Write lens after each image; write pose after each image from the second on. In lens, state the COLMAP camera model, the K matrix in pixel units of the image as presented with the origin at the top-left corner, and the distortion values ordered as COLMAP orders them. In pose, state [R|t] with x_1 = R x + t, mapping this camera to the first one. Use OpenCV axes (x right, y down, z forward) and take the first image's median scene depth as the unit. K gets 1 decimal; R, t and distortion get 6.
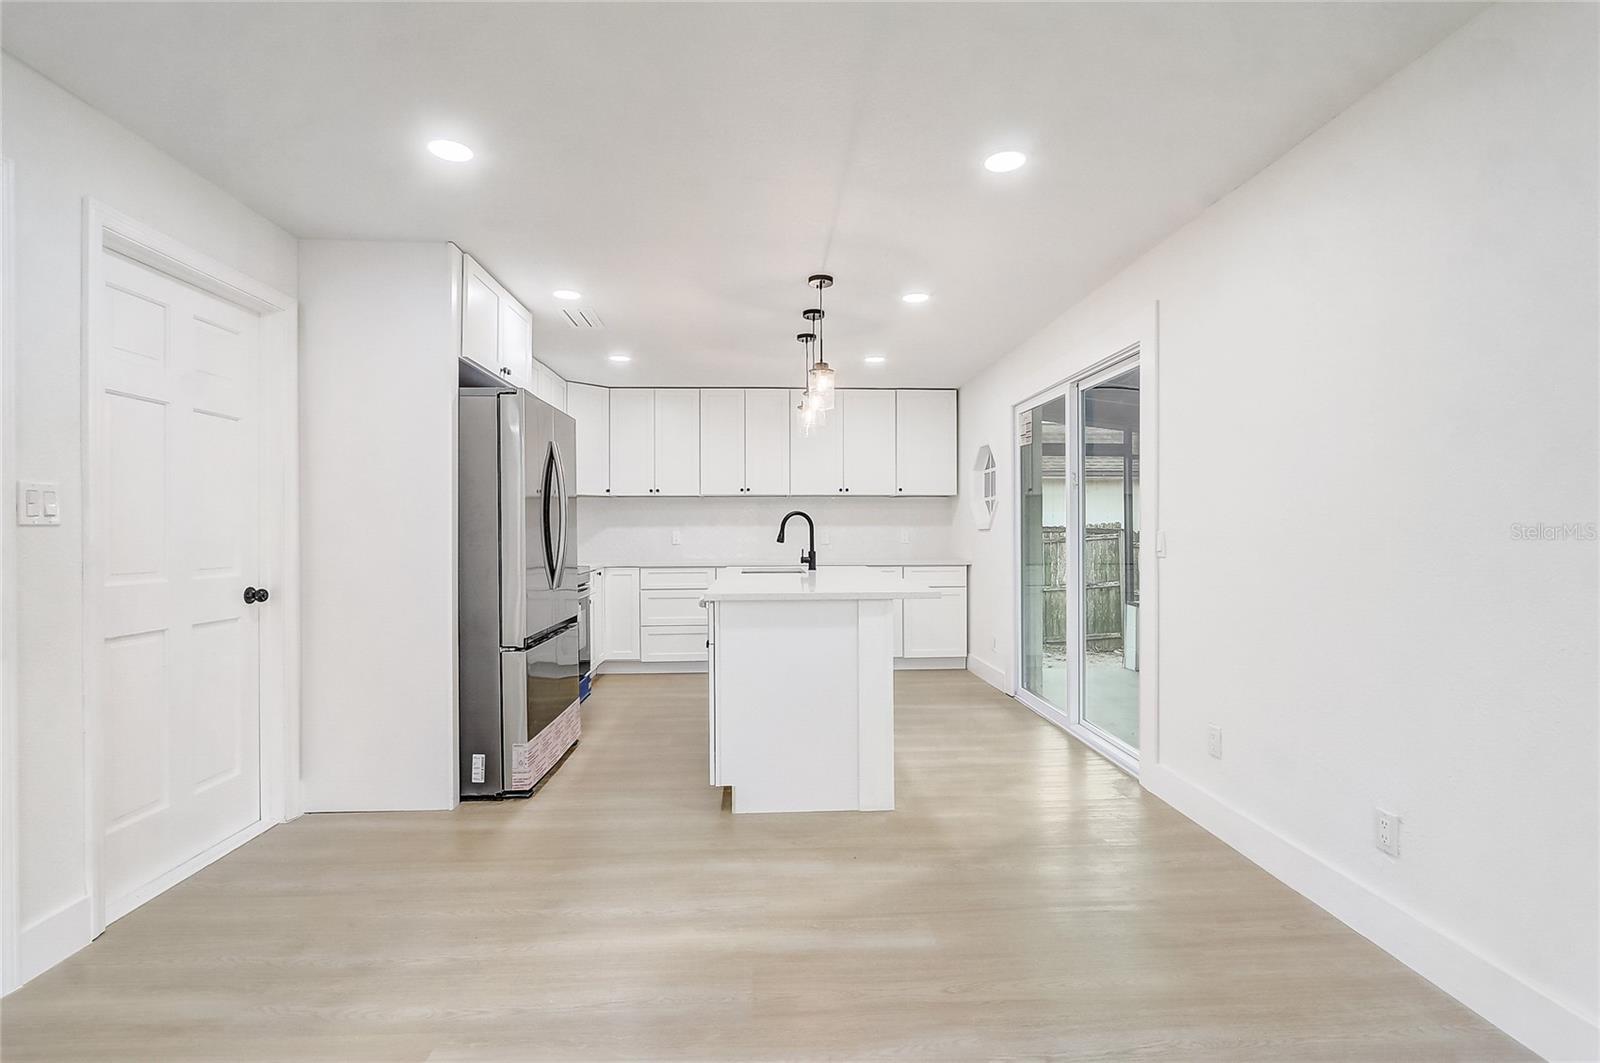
lens RADIAL K [[748.7, 0, 807.3], [0, 748.7, 527.9], [0, 0, 1]] dist [-0.010432, -0.000074]
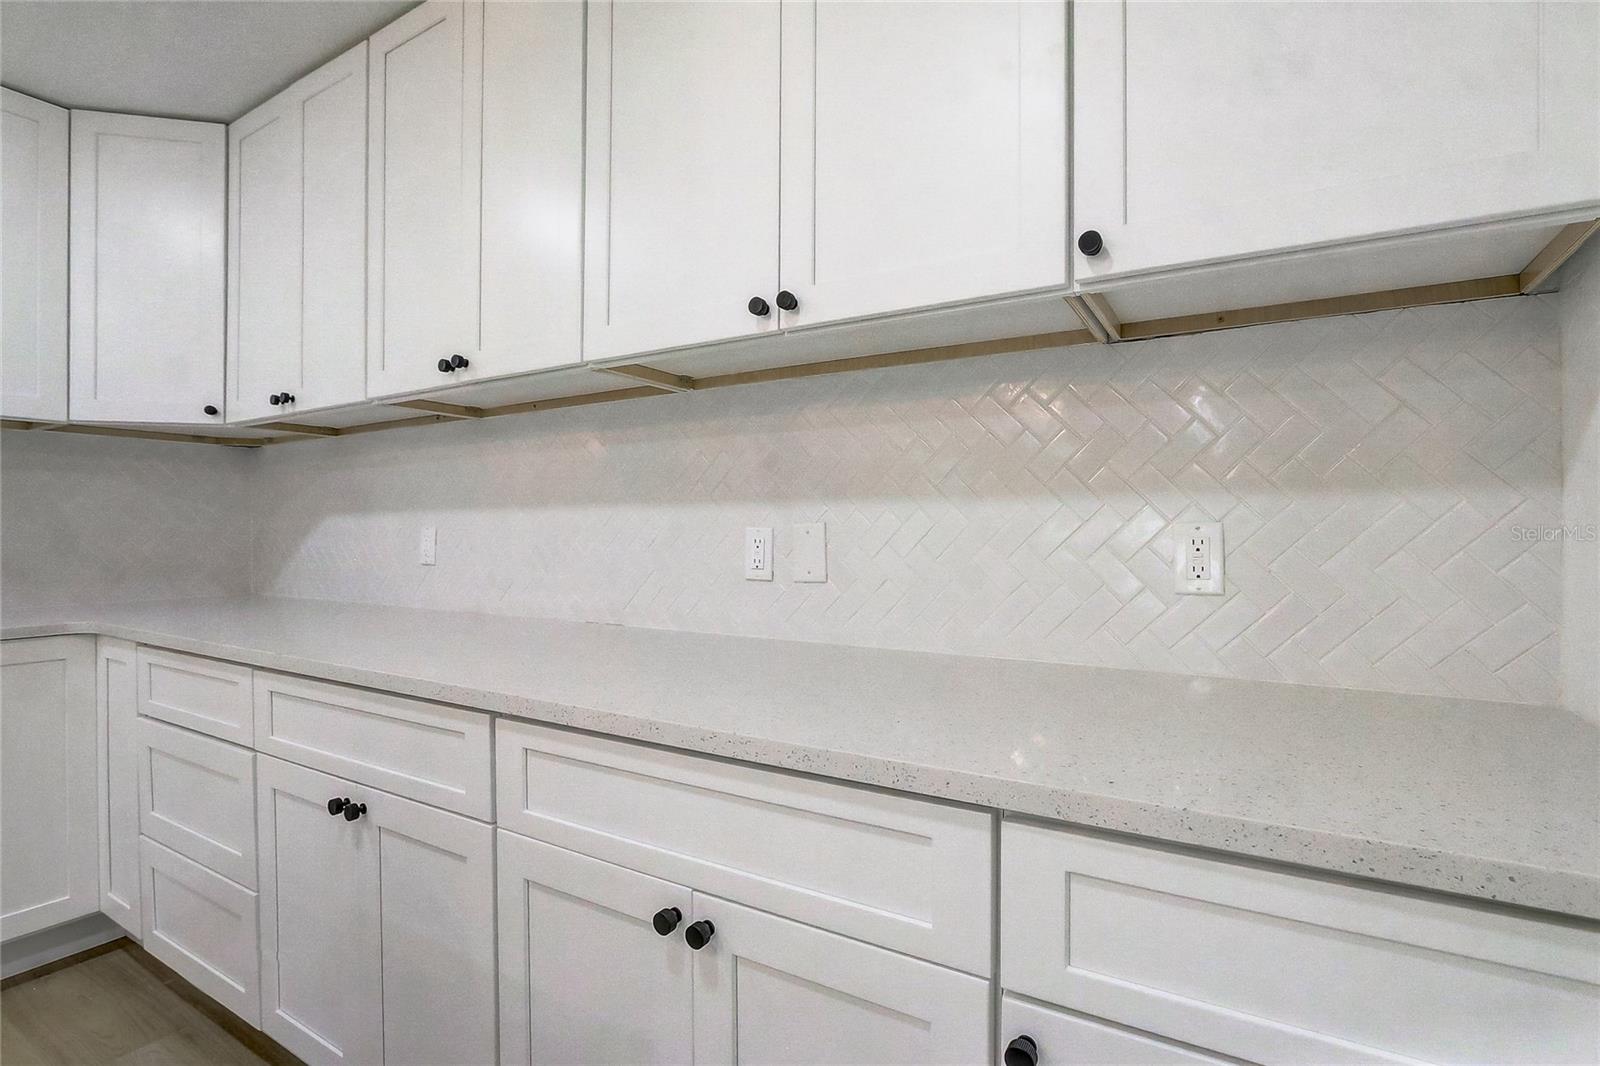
lens RADIAL K [[752.6, 0, 800.0], [0, 752.6, 533.0], [0, 0, 1]] dist [-0.001977, -0.000157]
pose [[0.820780, 0.003297, -0.571234, 0.219620], [-0.002374, 0.999994, 0.002361, 0.009009], [0.571239, -0.000582, 0.820784, 1.144160]]
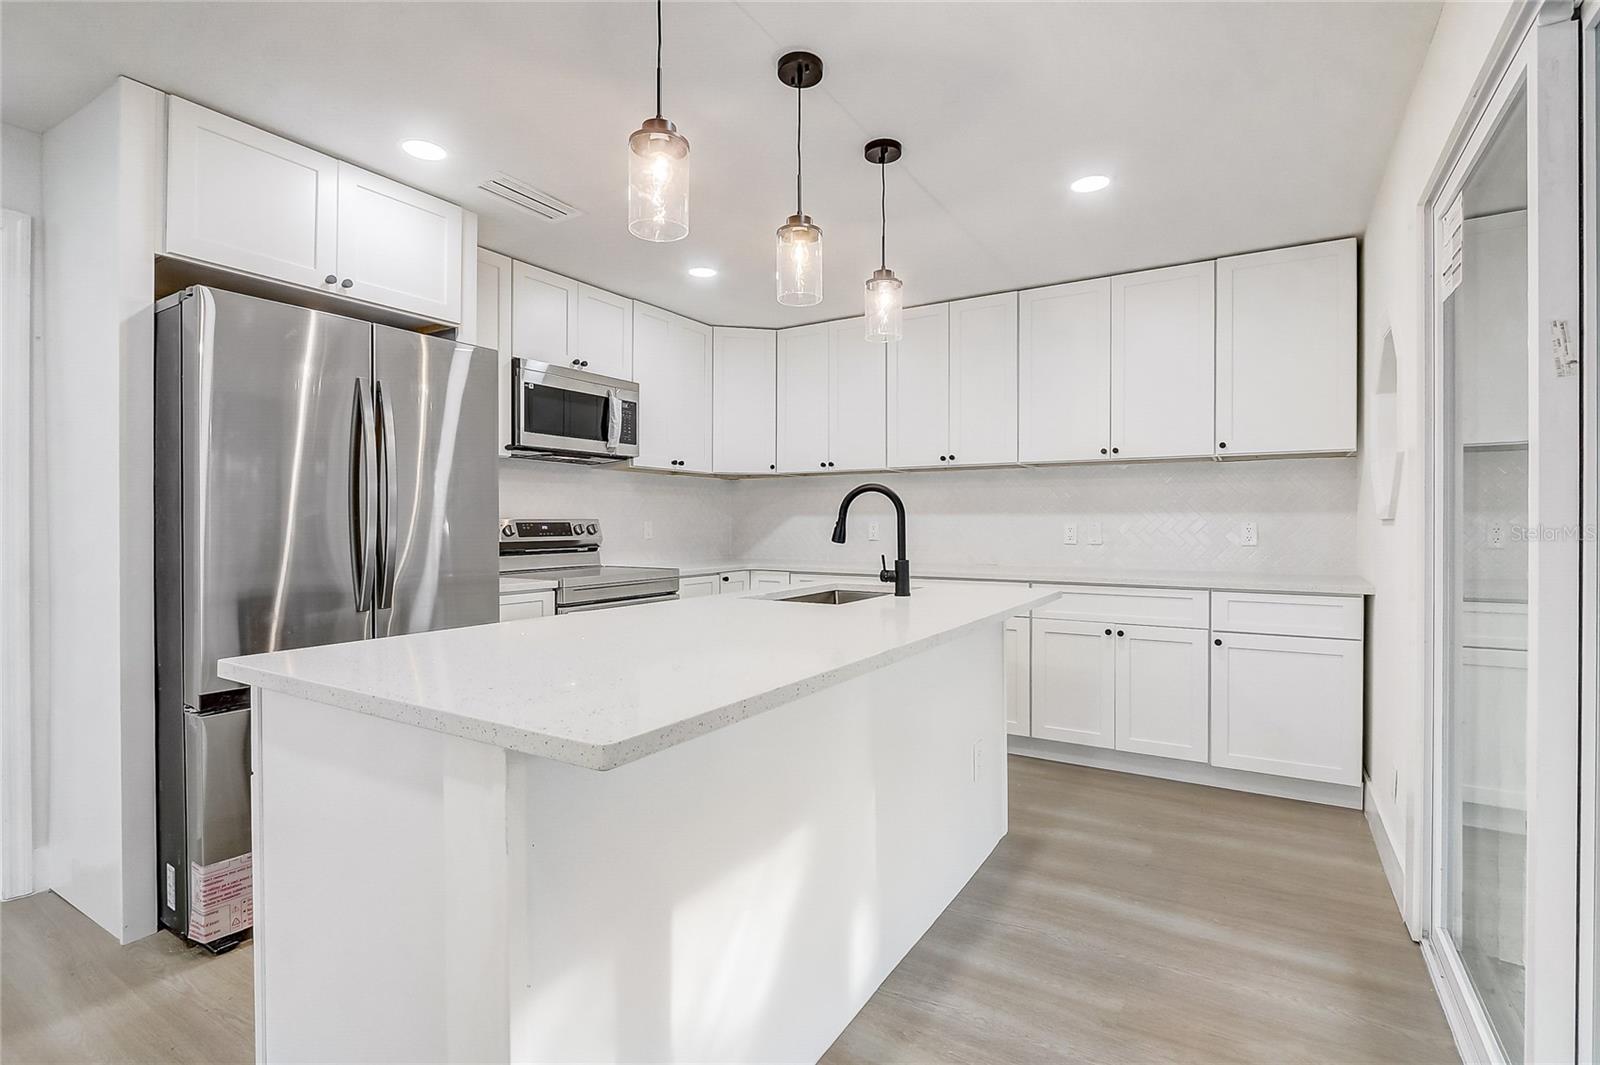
lens RADIAL K [[748.7, 0, 807.3], [0, 748.7, 528.9], [0, 0, 1]] dist [-0.010432, -0.000074]
pose [[0.820508, 0.008985, -0.571564, 0.251226], [-0.001546, 0.999908, 0.013499, 0.002521], [0.571633, -0.010192, 0.820446, 0.533445]]
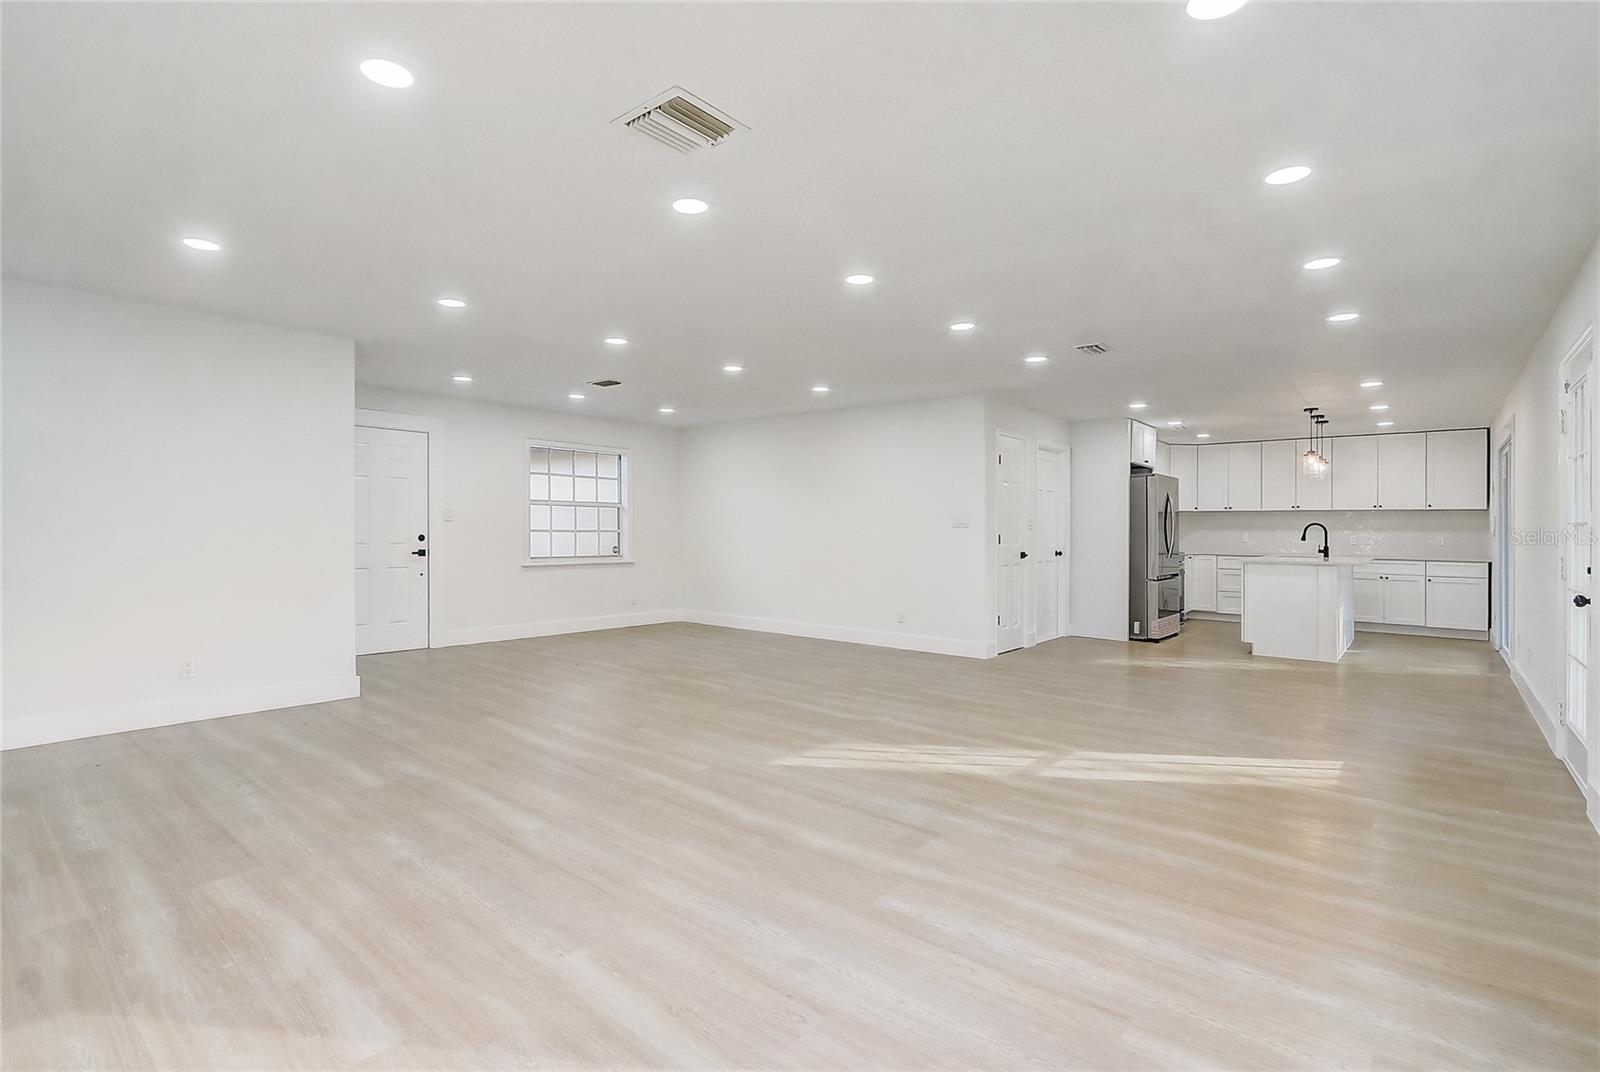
lens RADIAL K [[771.8, 0, 800.7], [0, 771.8, 528.2], [0, 0, 1]] dist [-0.001100, -0.000128]
pose [[0.739043, 0.008220, -0.673608, 0.302658], [-0.010052, 0.999949, 0.001173, 0.000319], [0.673583, 0.005904, 0.739088, -1.089864]]
